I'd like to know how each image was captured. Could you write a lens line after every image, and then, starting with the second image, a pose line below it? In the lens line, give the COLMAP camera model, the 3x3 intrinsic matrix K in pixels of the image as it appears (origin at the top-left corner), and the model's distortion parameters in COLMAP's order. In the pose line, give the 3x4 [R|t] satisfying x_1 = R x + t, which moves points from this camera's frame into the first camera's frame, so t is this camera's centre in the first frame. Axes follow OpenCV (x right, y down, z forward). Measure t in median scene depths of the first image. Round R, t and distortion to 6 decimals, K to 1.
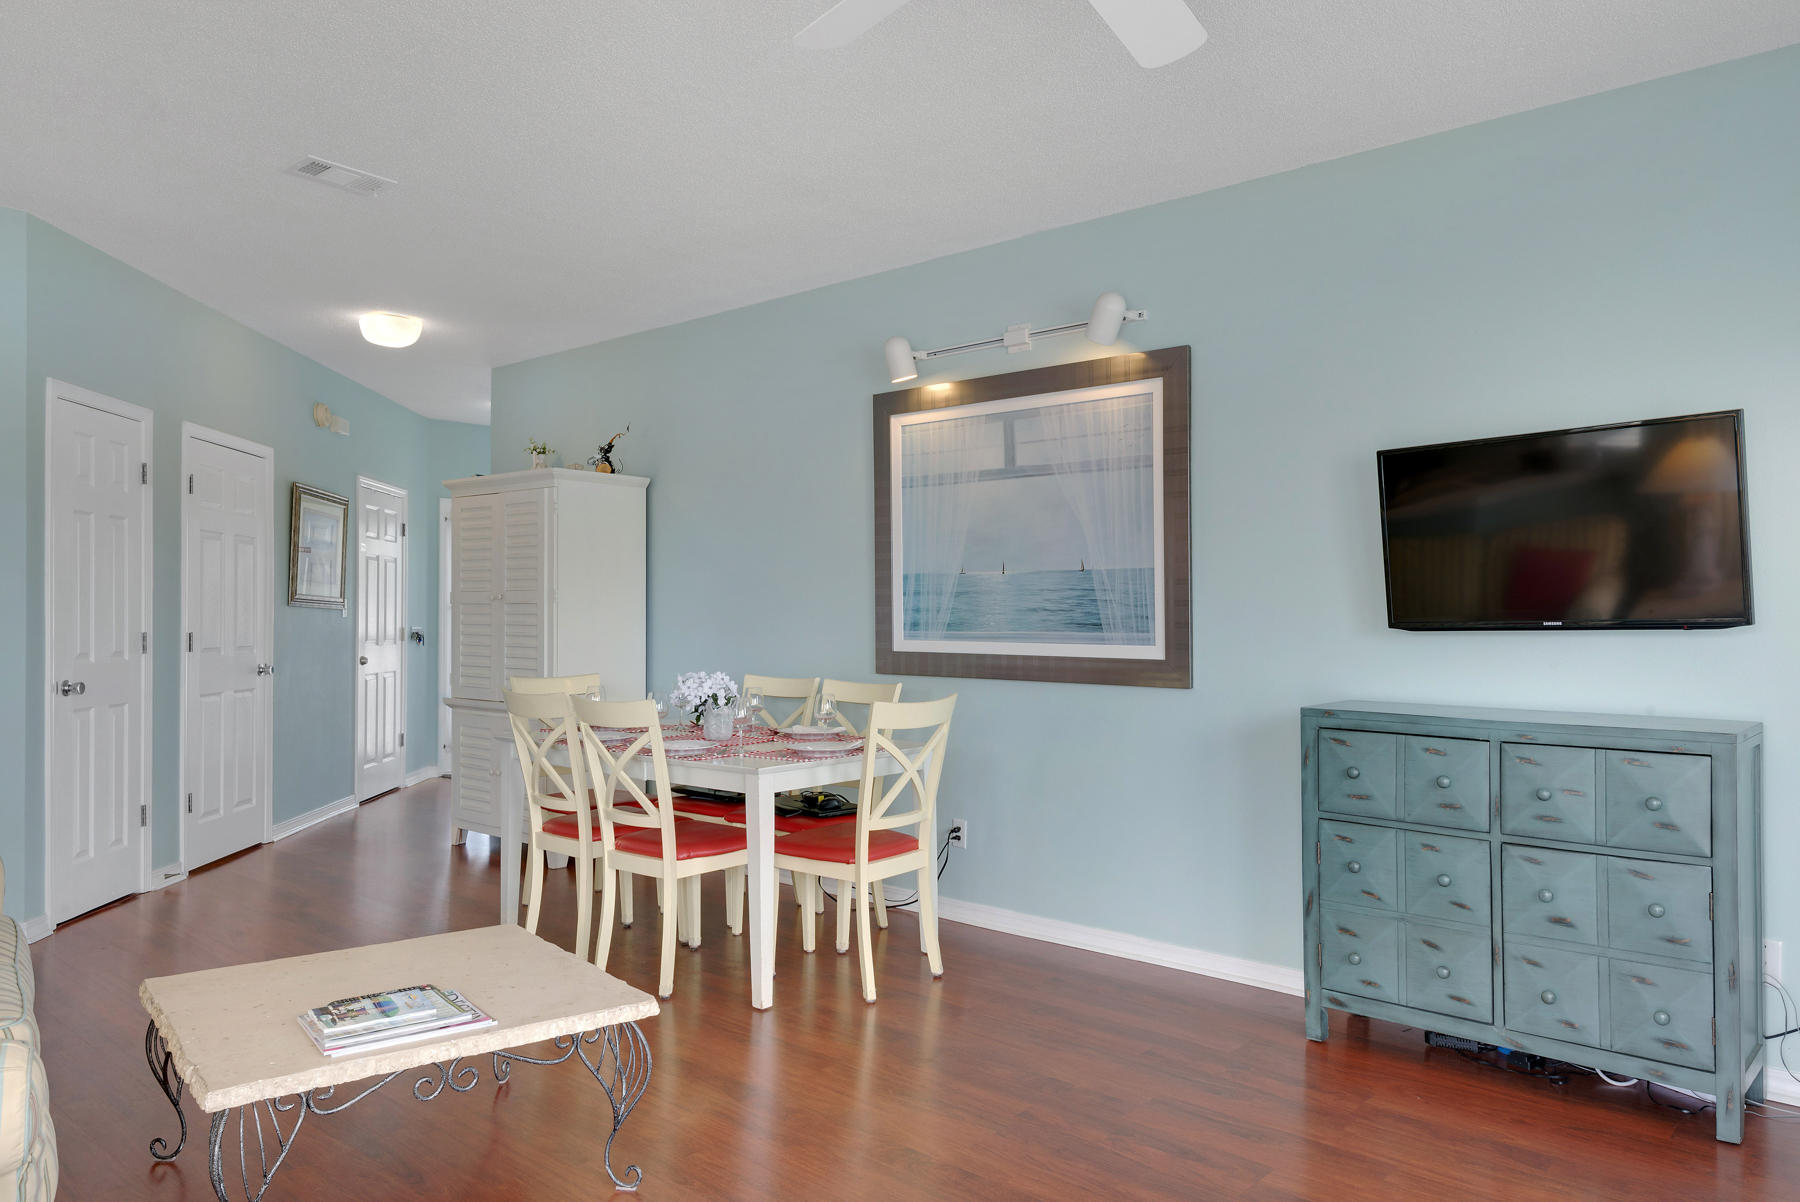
lens RADIAL K [[1246.8, 0, 900.0], [0, 1246.8, 601.0], [0, 0, 1]] dist [0.000592, 0.000123]
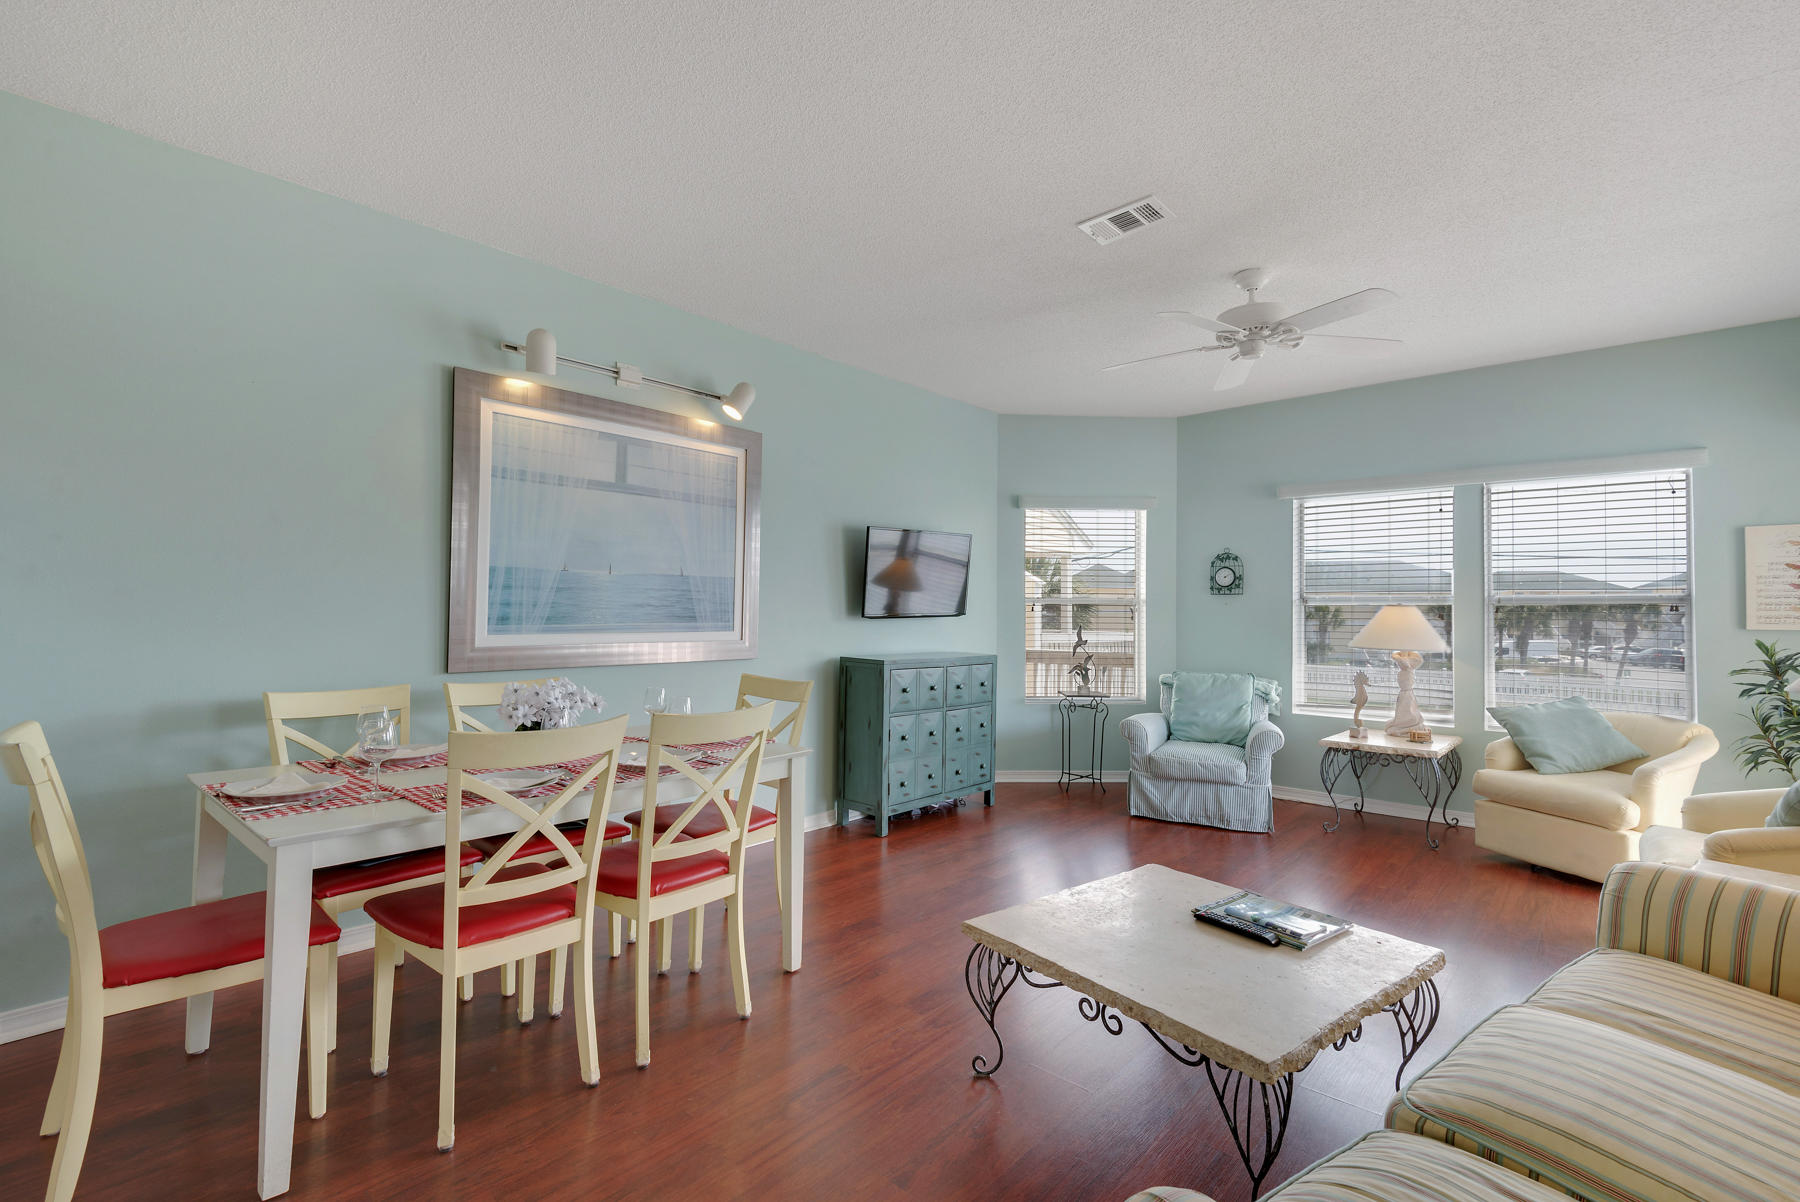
lens RADIAL K [[804.8, 0, 900.0], [0, 804.8, 601.0], [0, 0, 1]] dist [0.050461, -0.033025]
pose [[0.000623, 0.019116, 0.999817, -0.662489], [-0.007998, 0.999785, -0.019110, 0.015587], [-0.999968, -0.007984, 0.000776, 0.728857]]
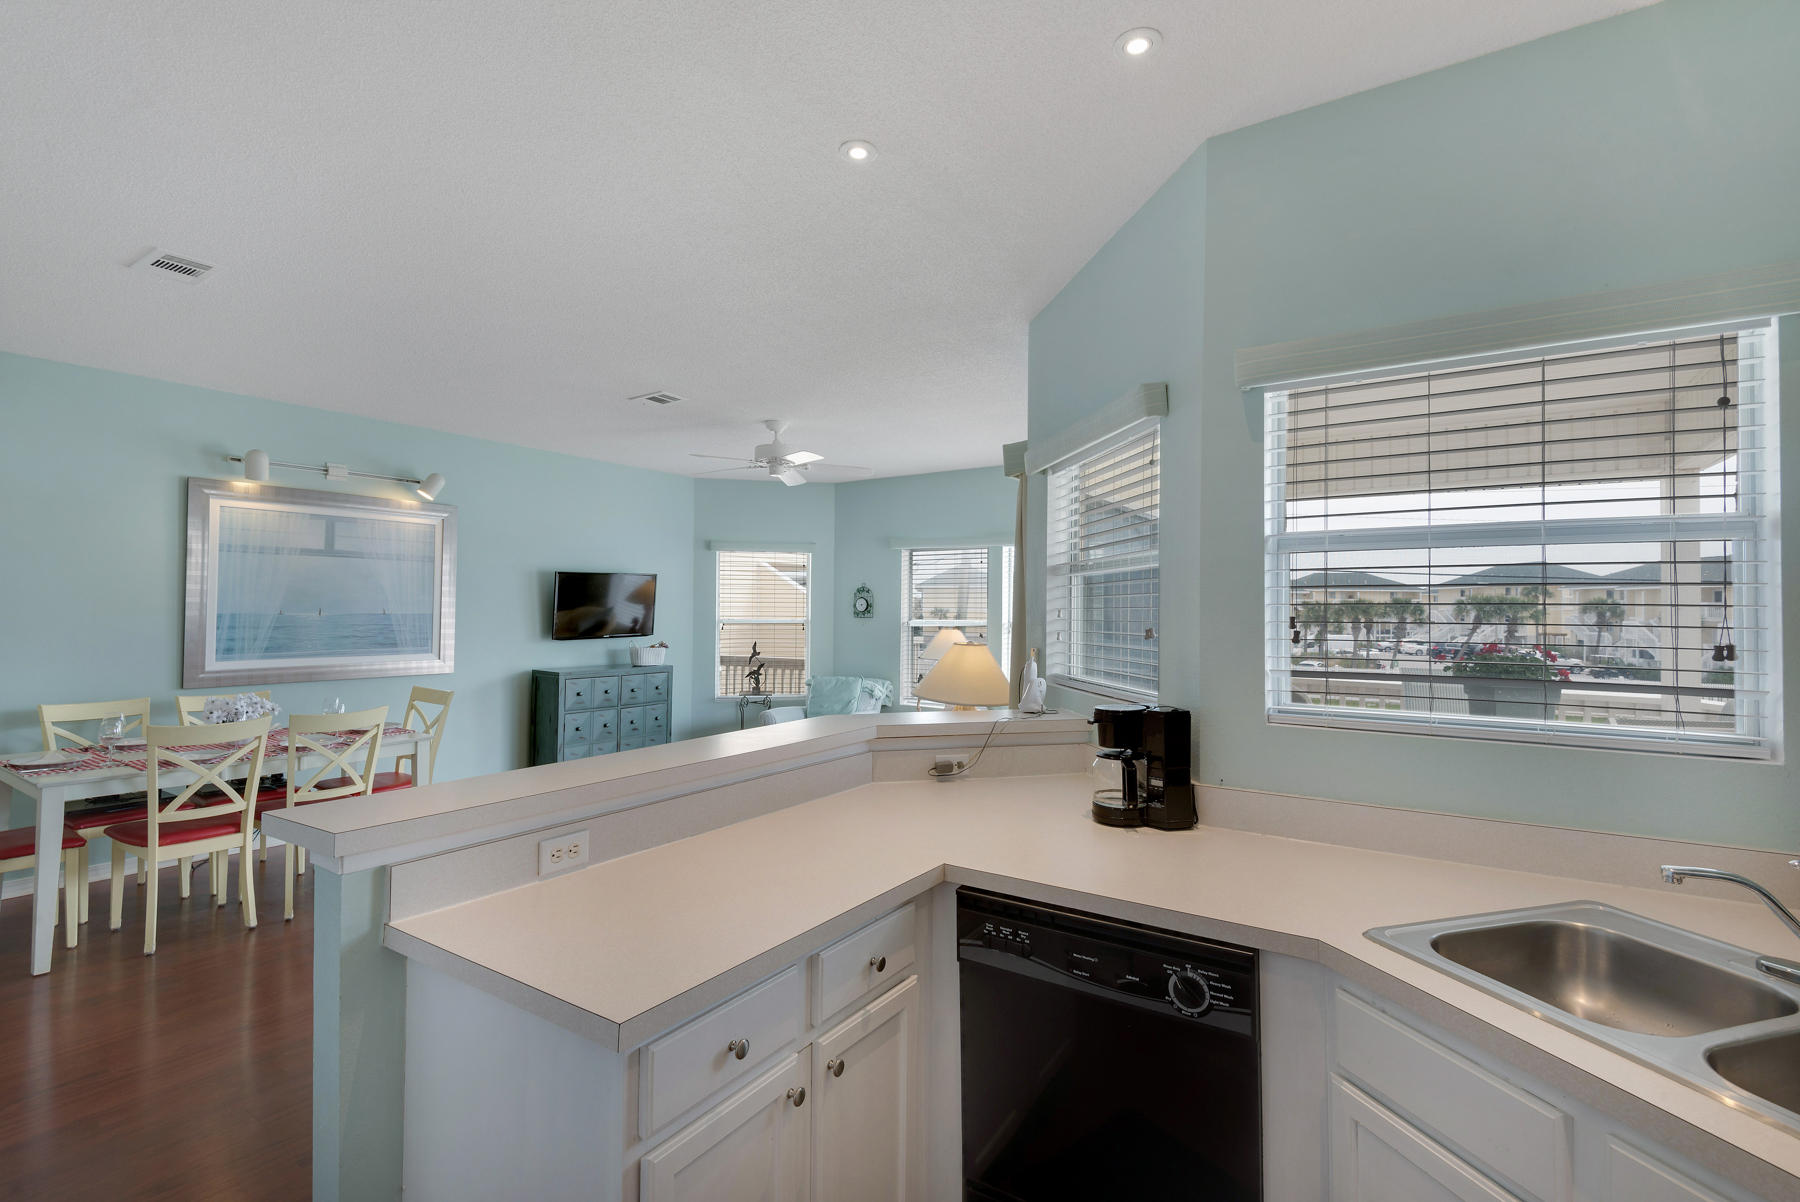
lens RADIAL K [[800.8, 0, 900.0], [0, 800.8, 601.0], [0, 0, 1]] dist [0.016380, -0.009378]
pose [[-0.146896, 0.014316, 0.989048, -1.050776], [-0.007404, 0.999851, -0.015572, -0.029006], [-0.989124, -0.009610, -0.146768, 0.412021]]
